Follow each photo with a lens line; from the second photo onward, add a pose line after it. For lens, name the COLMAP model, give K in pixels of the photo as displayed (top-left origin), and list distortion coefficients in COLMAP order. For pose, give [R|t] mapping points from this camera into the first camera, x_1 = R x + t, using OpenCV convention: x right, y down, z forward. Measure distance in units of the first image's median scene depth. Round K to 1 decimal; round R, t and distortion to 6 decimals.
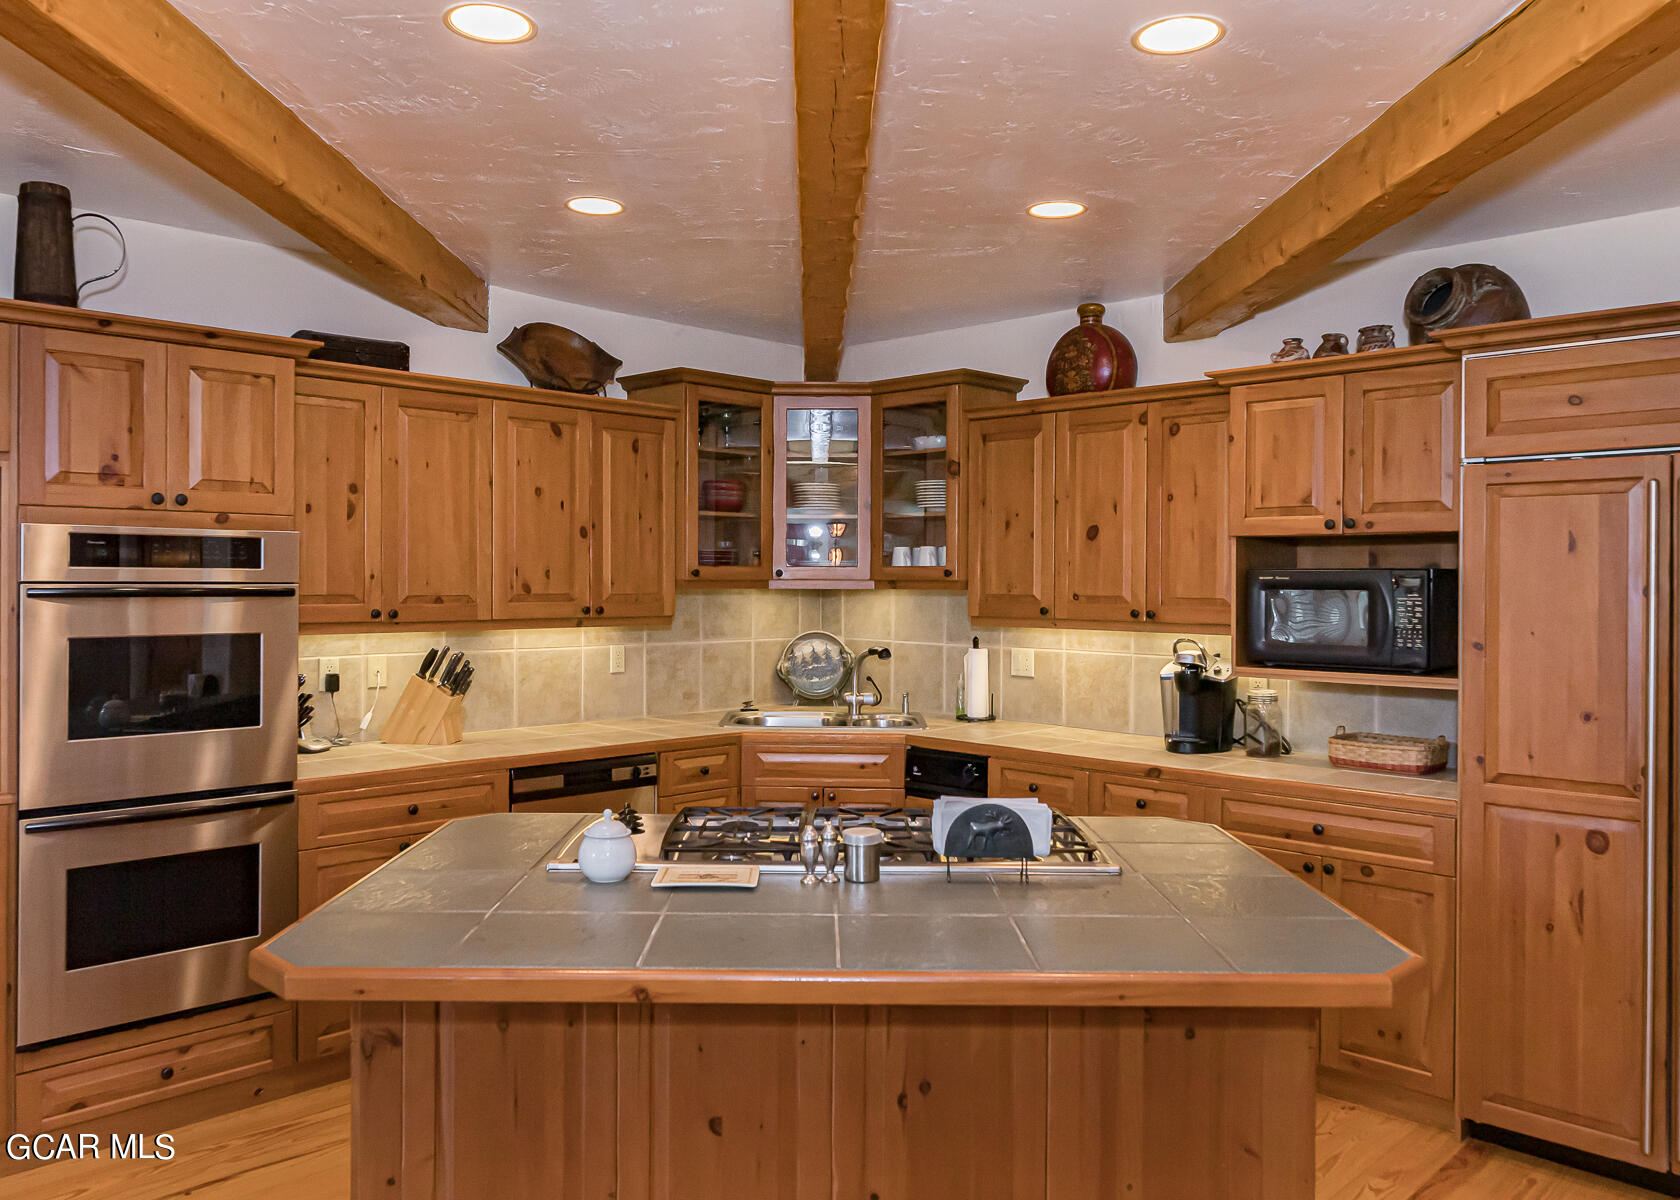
lens RADIAL K [[1276.3, 0, 836.1], [0, 1276.3, 590.9], [0, 0, 1]] dist [-0.002229, -0.002163]
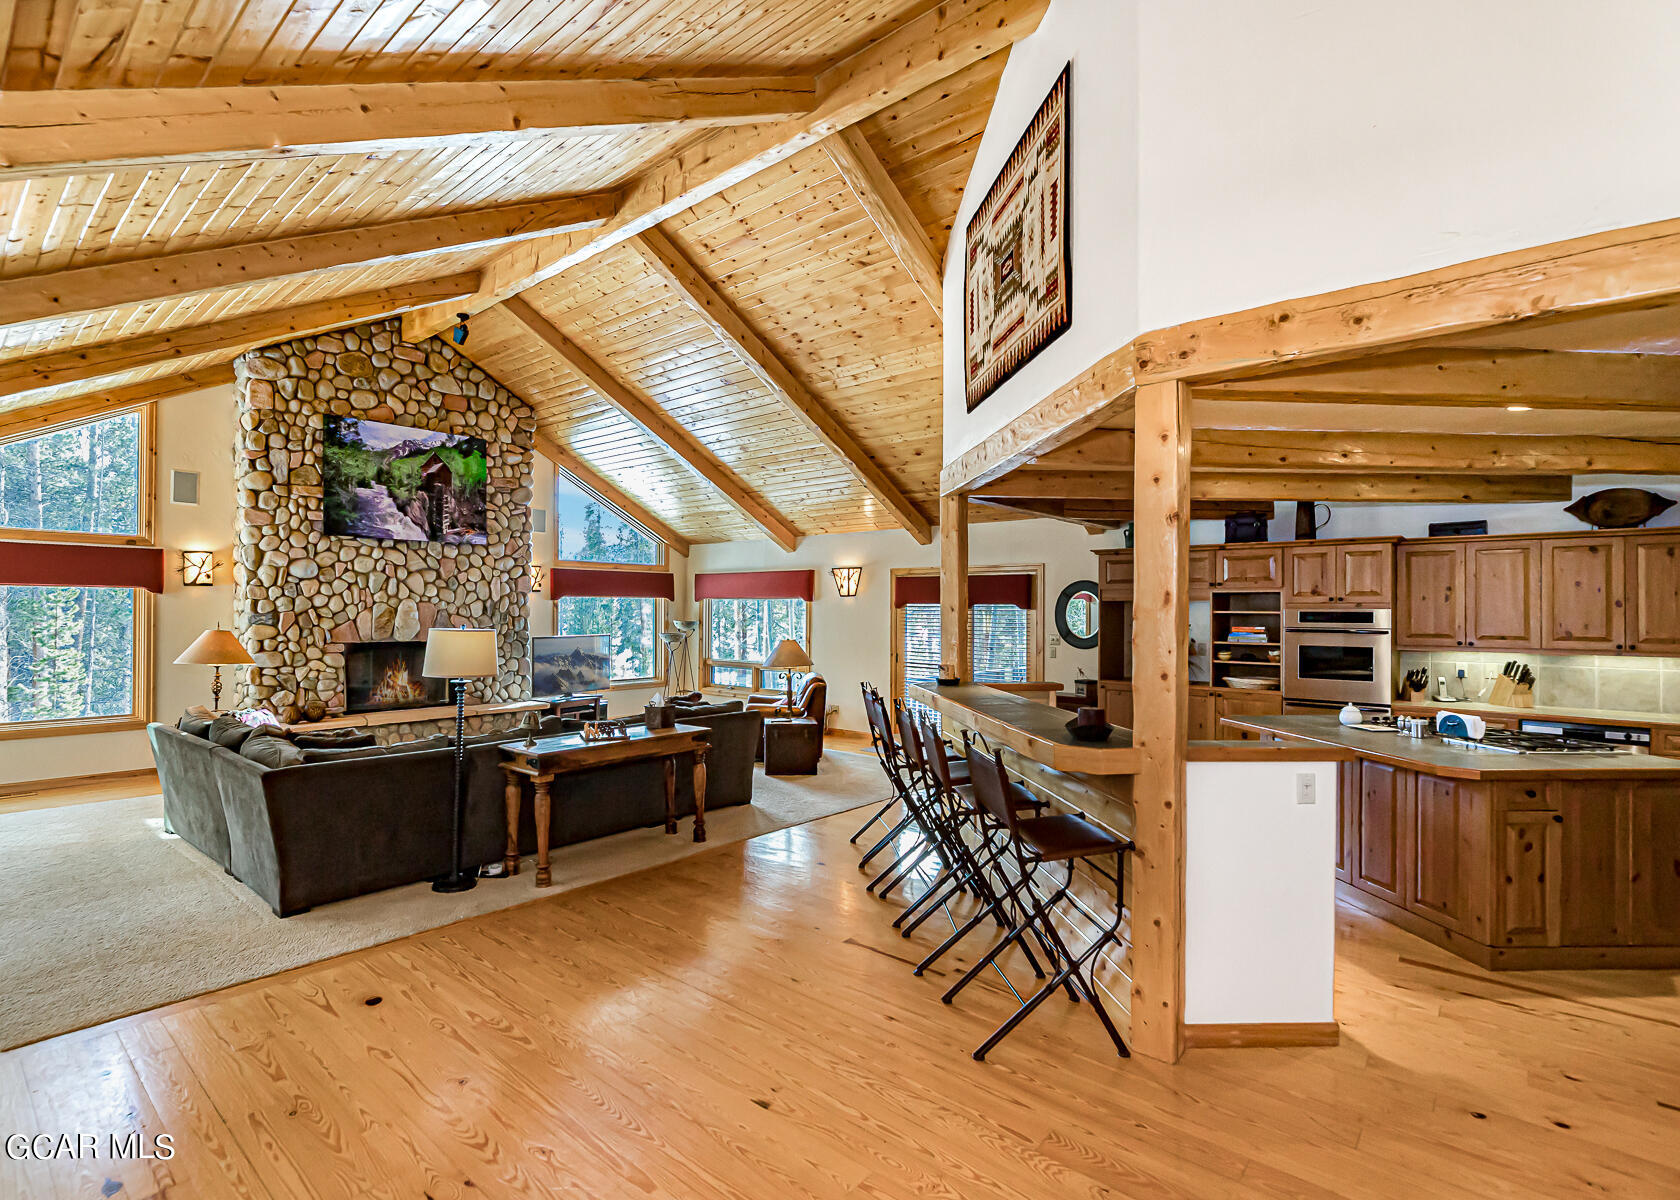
lens RADIAL K [[807.7, 0, 767.9], [0, 807.7, 603.9], [0, 0, 1]] dist [-0.003128, -0.000908]
pose [[0.027105, -0.017667, -0.999476, 1.071114], [-0.016907, 0.999693, -0.018130, -0.005442], [0.999490, 0.017389, 0.026798, -0.286434]]
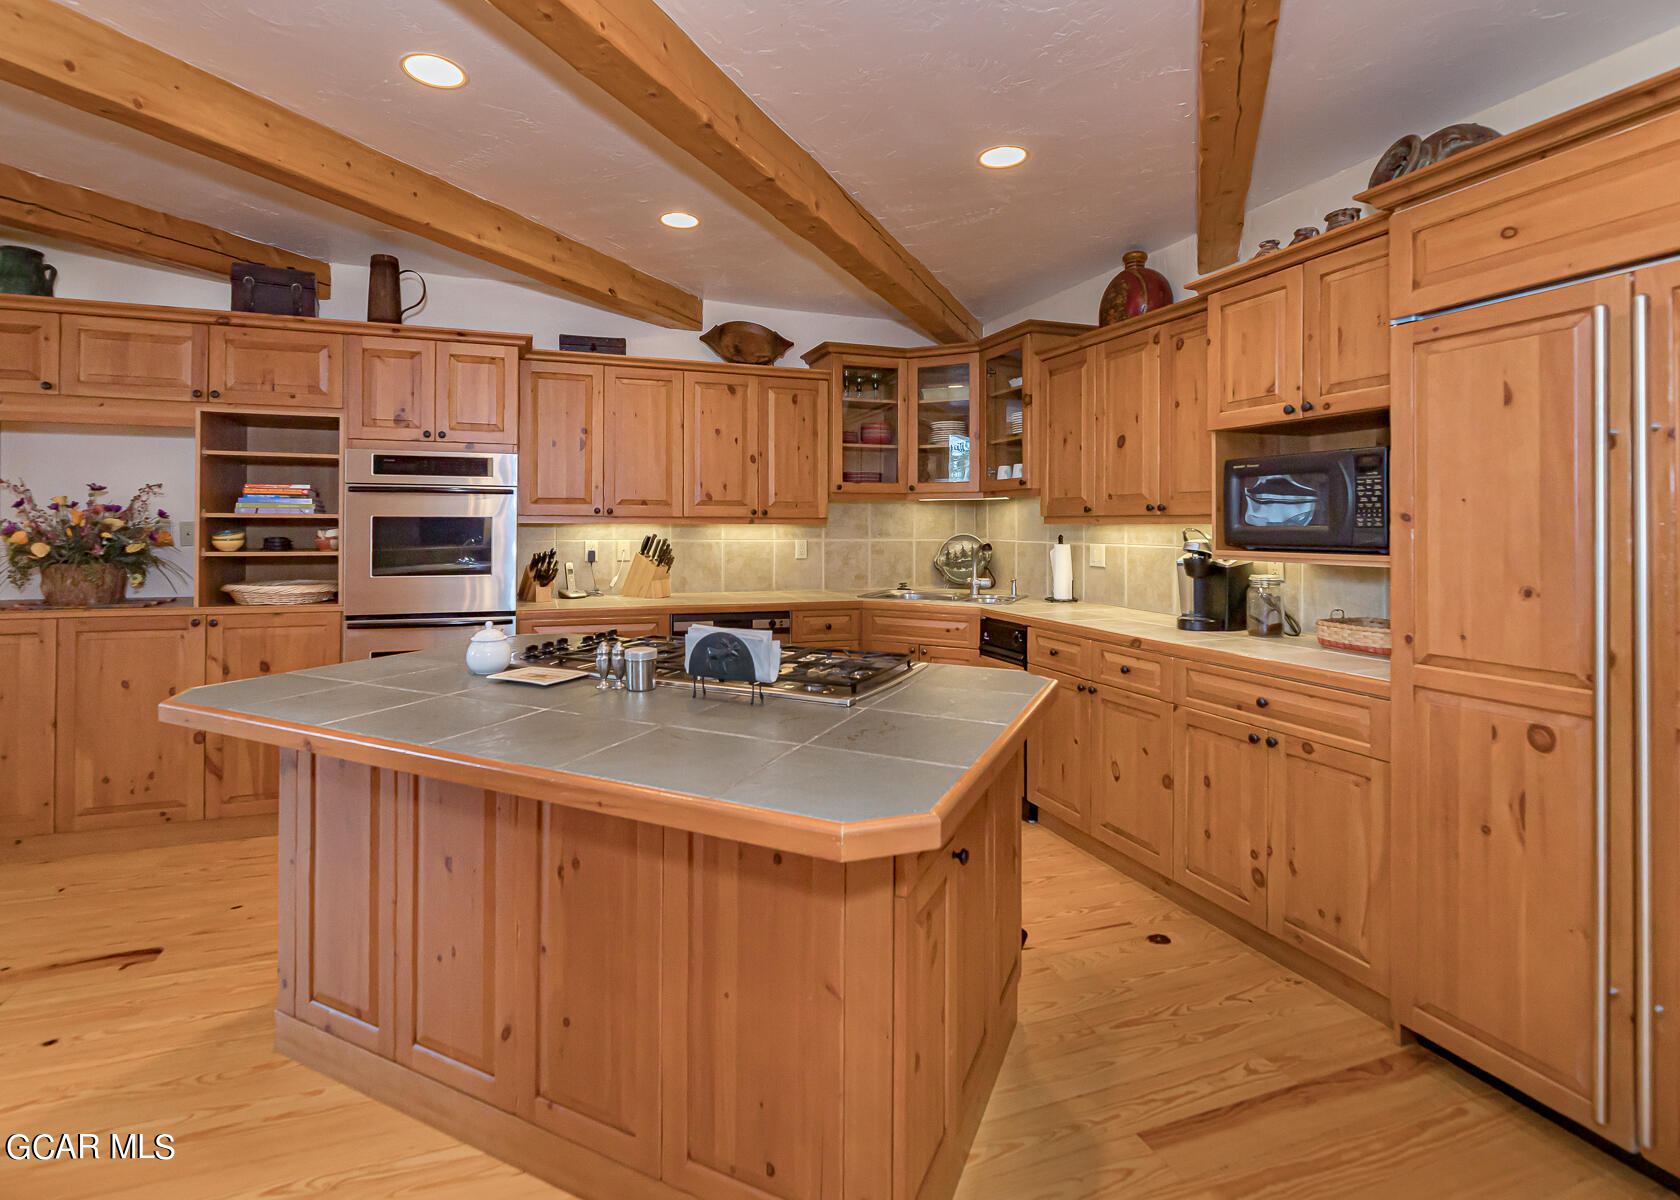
lens RADIAL K [[808.4, 0, 810.6], [0, 808.4, 525.6], [0, 0, 1]] dist [-0.001924, -0.000270]
pose [[0.896938, -0.003616, -0.442141, 0.316355], [-0.001960, 0.999924, -0.012154, 0.048632], [0.442152, 0.011768, 0.896863, 0.232587]]
